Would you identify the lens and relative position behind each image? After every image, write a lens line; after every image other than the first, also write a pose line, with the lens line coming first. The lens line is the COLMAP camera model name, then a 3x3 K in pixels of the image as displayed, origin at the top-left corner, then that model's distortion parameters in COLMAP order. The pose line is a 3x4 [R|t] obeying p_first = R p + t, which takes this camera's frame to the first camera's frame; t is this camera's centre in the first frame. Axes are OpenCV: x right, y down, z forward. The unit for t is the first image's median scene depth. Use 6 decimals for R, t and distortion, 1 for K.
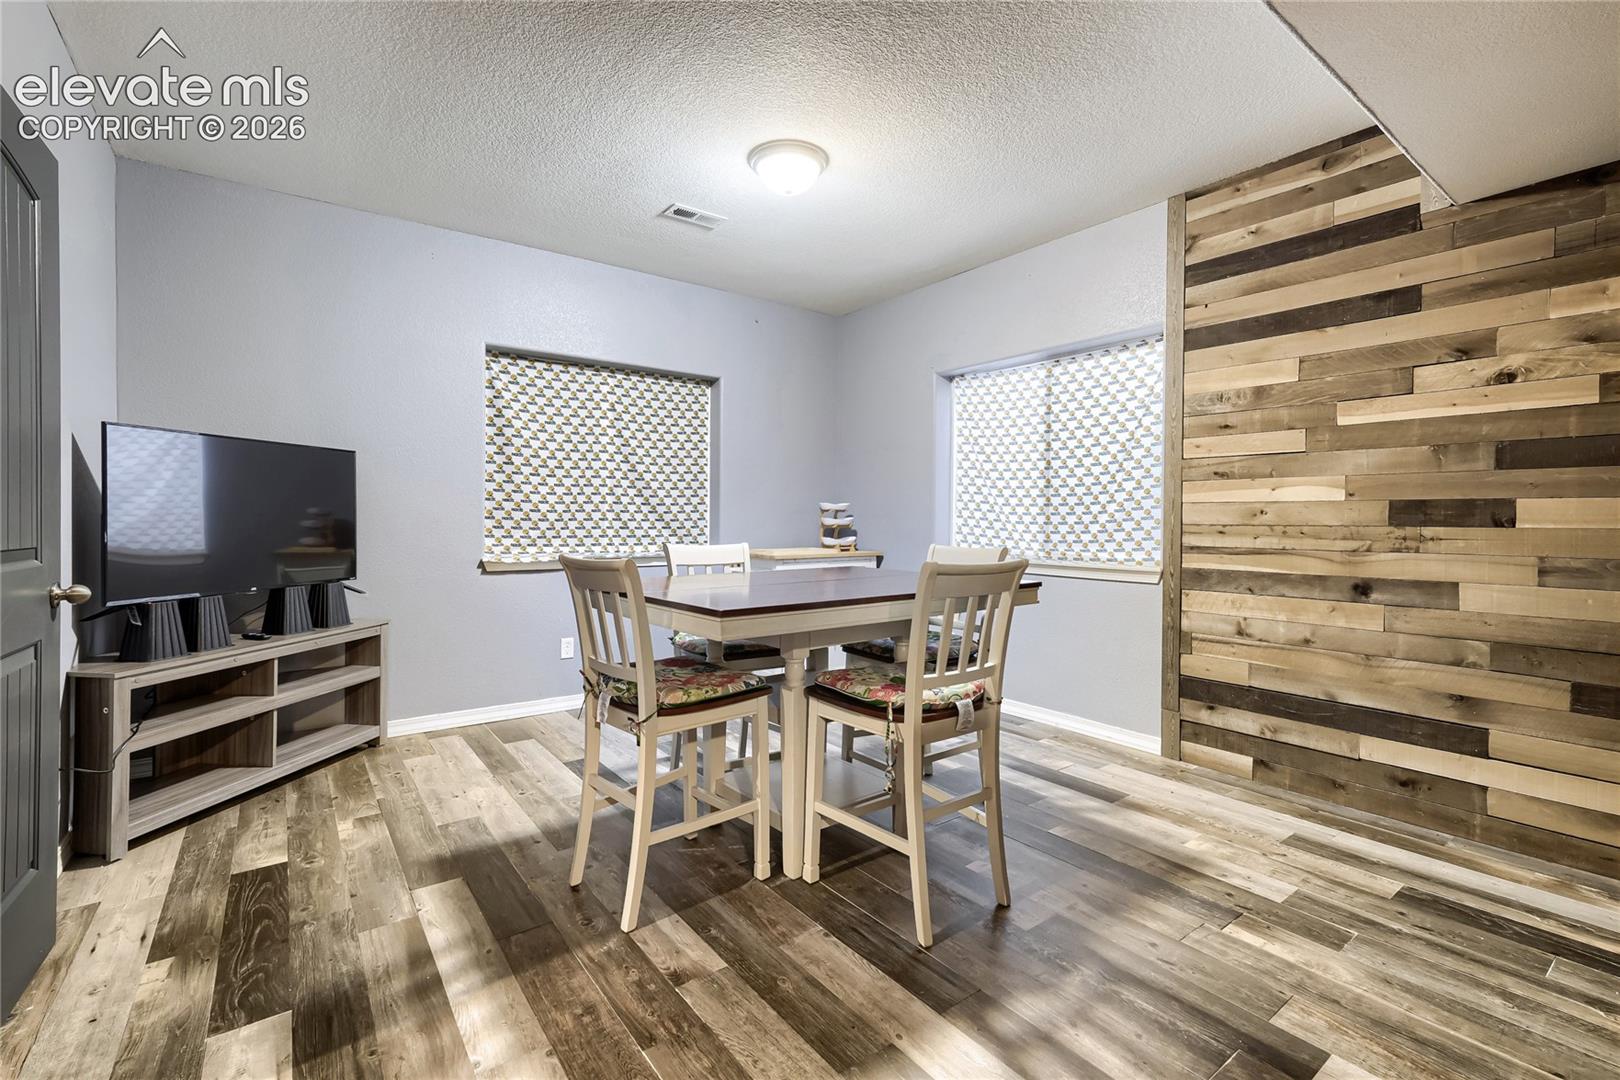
lens RADIAL K [[715.3, 0, 813.4], [0, 715.3, 523.1], [0, 0, 1]] dist [0.001053, 0.000170]
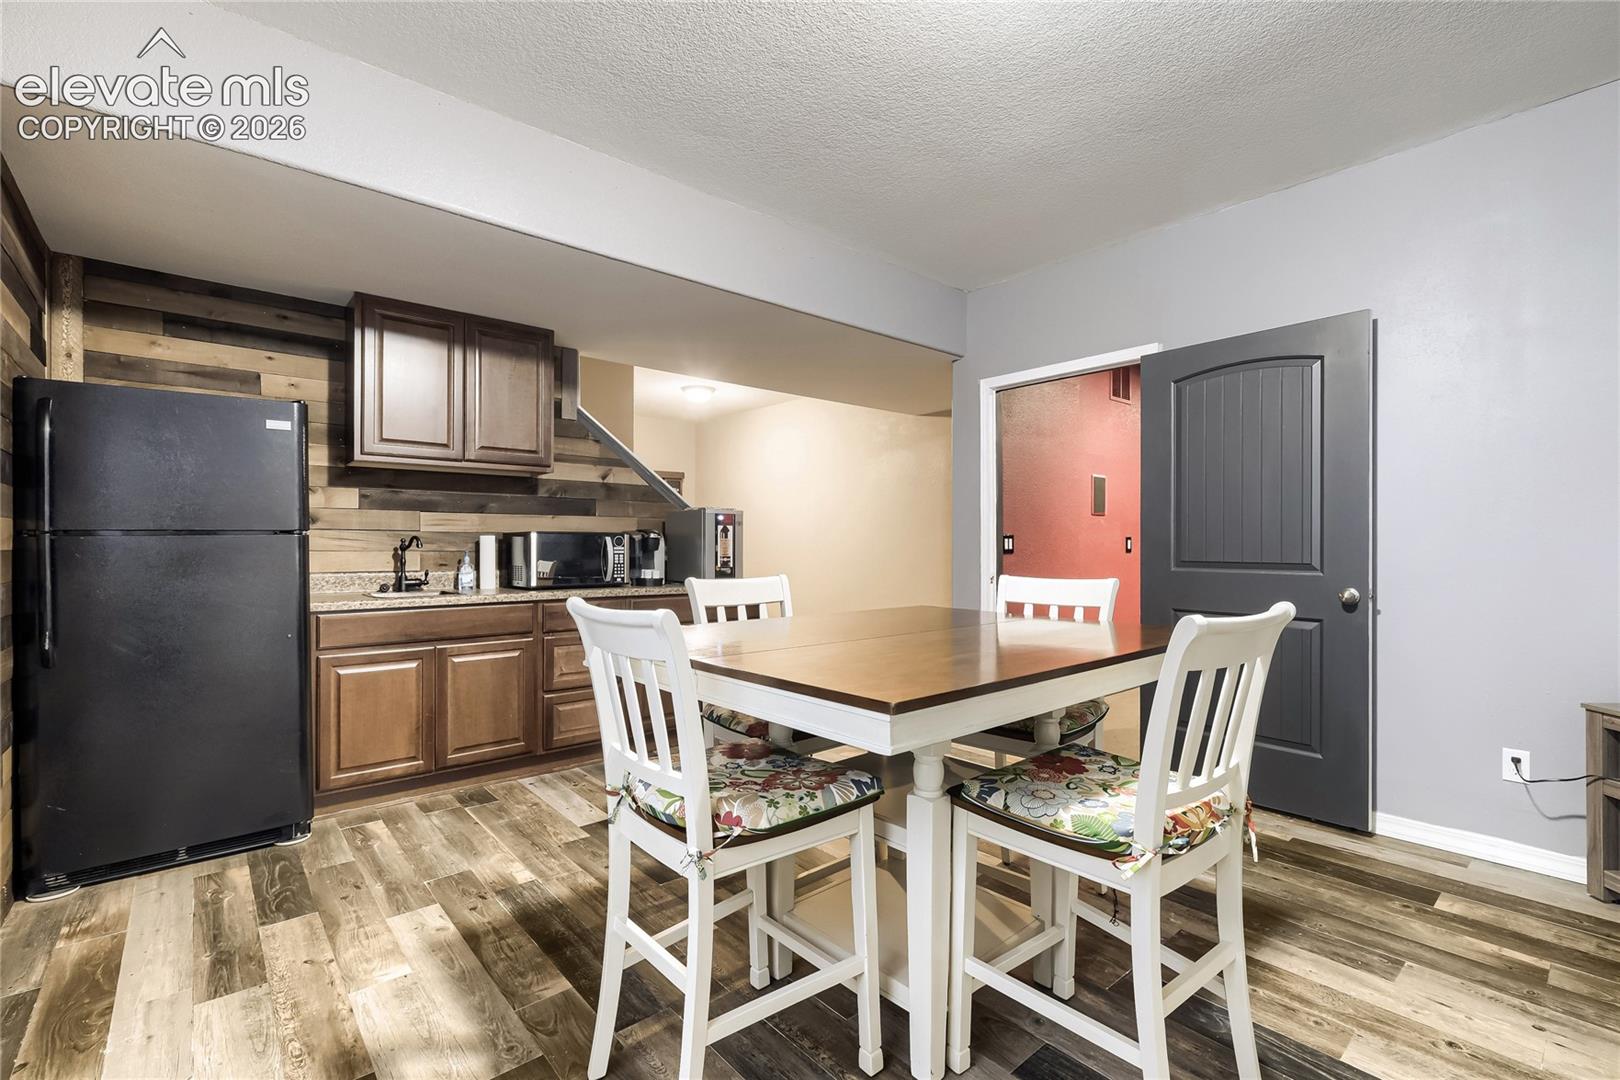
lens RADIAL K [[717.9, 0, 810.0], [0, 717.9, 540.0], [0, 0, 1]] dist [0.000889, 0.000443]
pose [[-0.997814, -0.004348, -0.065936, 0.153776], [-0.004457, 0.999989, 0.001515, -0.011955], [0.065929, 0.001806, -0.997823, 1.859980]]
